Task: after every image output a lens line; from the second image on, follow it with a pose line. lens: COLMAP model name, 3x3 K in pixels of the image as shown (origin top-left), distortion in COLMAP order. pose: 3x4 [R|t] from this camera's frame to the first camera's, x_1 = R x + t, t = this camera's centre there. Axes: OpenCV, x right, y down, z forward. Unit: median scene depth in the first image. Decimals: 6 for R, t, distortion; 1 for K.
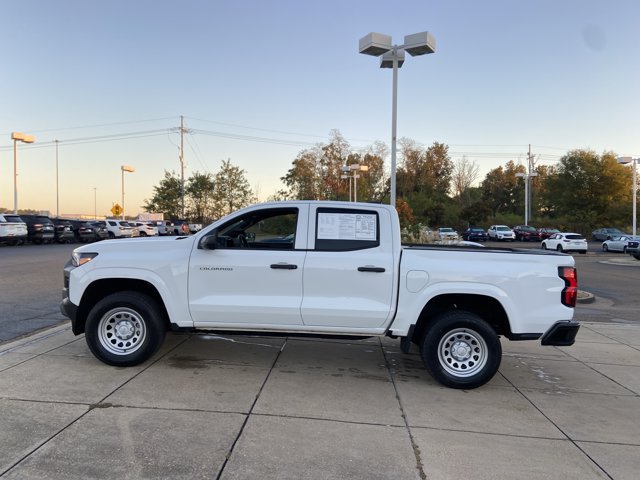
lens RADIAL K [[481.4, 0, 312.0], [0, 481.4, 240.3], [0, 0, 1]] dist [0.107116, -0.127177]
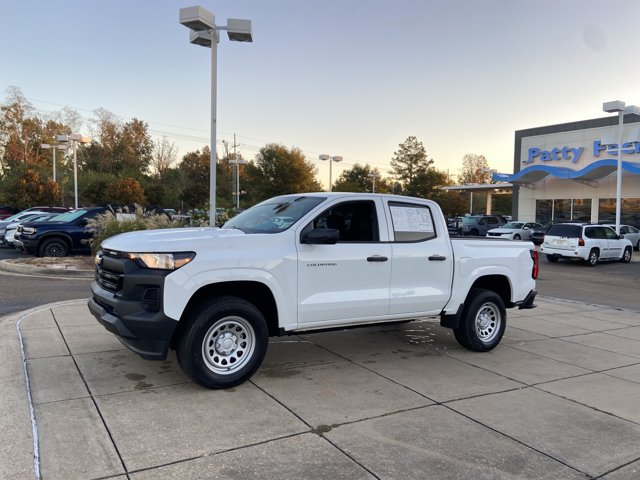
lens RADIAL K [[481.4, 0, 312.0], [0, 481.4, 233.5], [0, 0, 1]] dist [0.107116, -0.127177]
pose [[0.810056, -0.012635, 0.586216, -0.256186], [-0.003279, 0.999655, 0.026077, -0.008432], [-0.586343, -0.023045, 0.809735, 0.087529]]
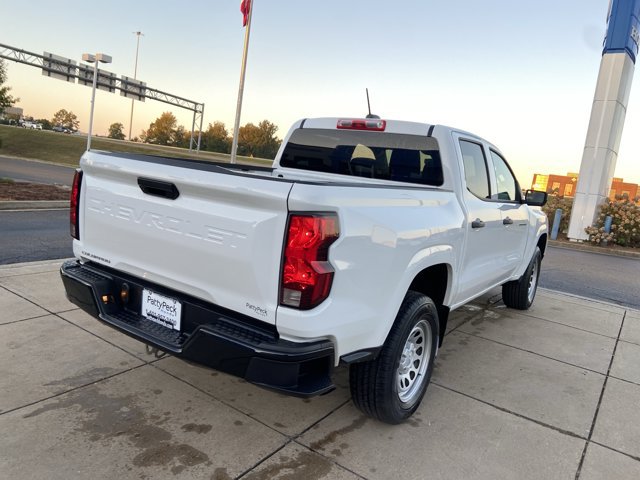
lens RADIAL K [[481.4, 0, 313.4], [0, 481.4, 234.9], [0, 0, 1]] dist [0.107116, -0.127177]
pose [[-0.526089, 0.020360, -0.850186, 0.293967], [-0.163524, 0.978636, 0.124624, 0.004626], [0.834560, 0.204589, -0.511521, 0.513991]]
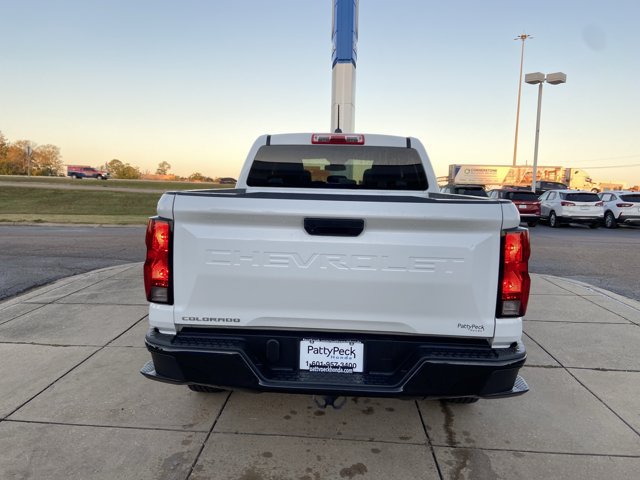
lens RADIAL K [[481.4, 0, 312.5], [0, 481.4, 230.9], [0, 0, 1]] dist [0.107116, -0.127177]
pose [[-0.009601, 0.059143, -0.998203, 0.330903], [-0.055554, 0.996676, 0.059587, 0.010571], [0.998410, 0.056026, -0.006284, 0.383812]]
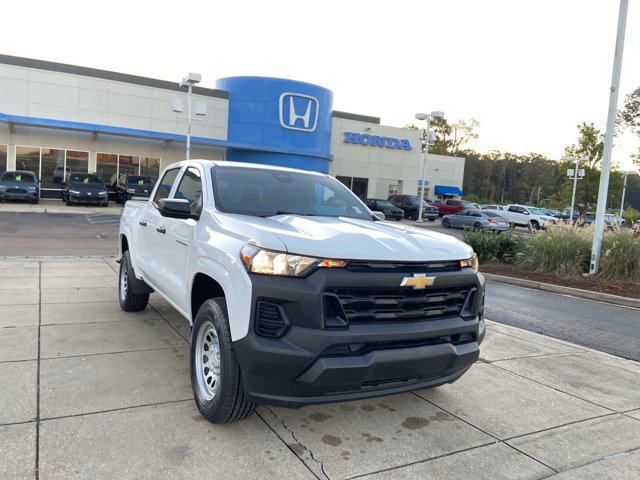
lens RADIAL K [[481.4, 0, 318.0], [0, 481.4, 237.2], [0, 0, 1]] dist [0.107116, -0.127177]
pose [[-0.524337, -0.121650, 0.842776, -0.323602], [-0.053946, 0.992500, 0.109699, -0.019619], [-0.849800, 0.012055, -0.526967, 0.536918]]
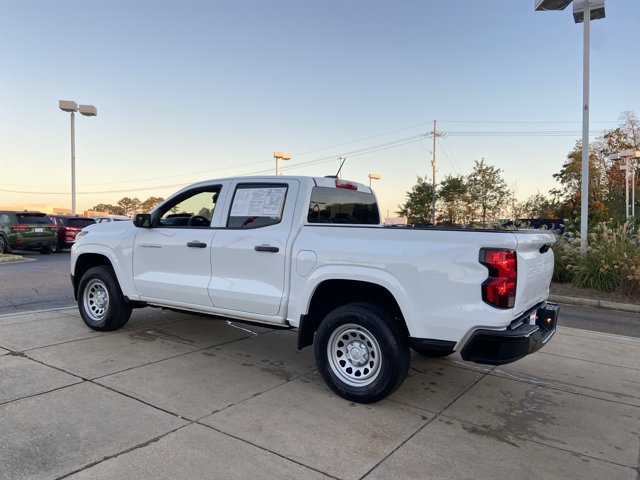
lens RADIAL K [[481.4, 0, 311.9], [0, 481.4, 239.7], [0, 0, 1]] dist [0.107116, -0.127177]
pose [[0.850567, 0.004462, -0.525849, 0.219404], [-0.011663, 0.999878, -0.010381, 0.017340], [0.525738, 0.014962, 0.850515, 0.097543]]
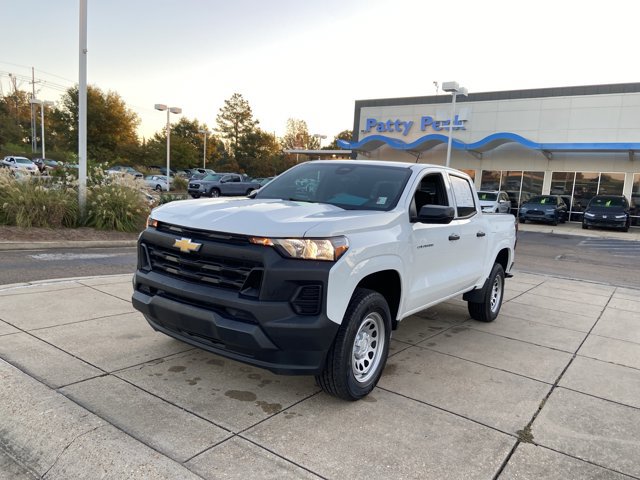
lens RADIAL K [[481.4, 0, 311.2], [0, 481.4, 241.8], [0, 0, 1]] dist [0.107116, -0.127177]
pose [[0.535864, -0.079796, 0.840525, -0.336519], [-0.038280, 0.992204, 0.118600, -0.012743], [-0.843436, -0.095729, 0.528632, 0.246068]]
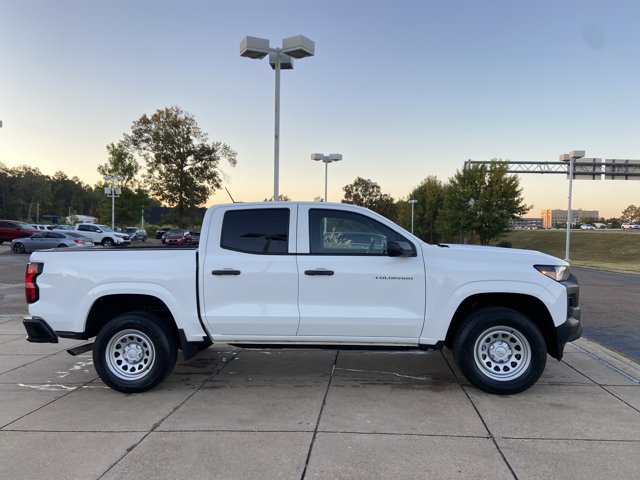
lens RADIAL K [[481.4, 0, 315.2], [0, 481.4, 238.4], [0, 0, 1]] dist [0.107116, -0.127177]
pose [[-0.998071, -0.026039, 0.056357, -0.028511], [-0.023715, 0.998856, 0.041523, -0.020144], [-0.057374, 0.040106, -0.997547, 0.766772]]
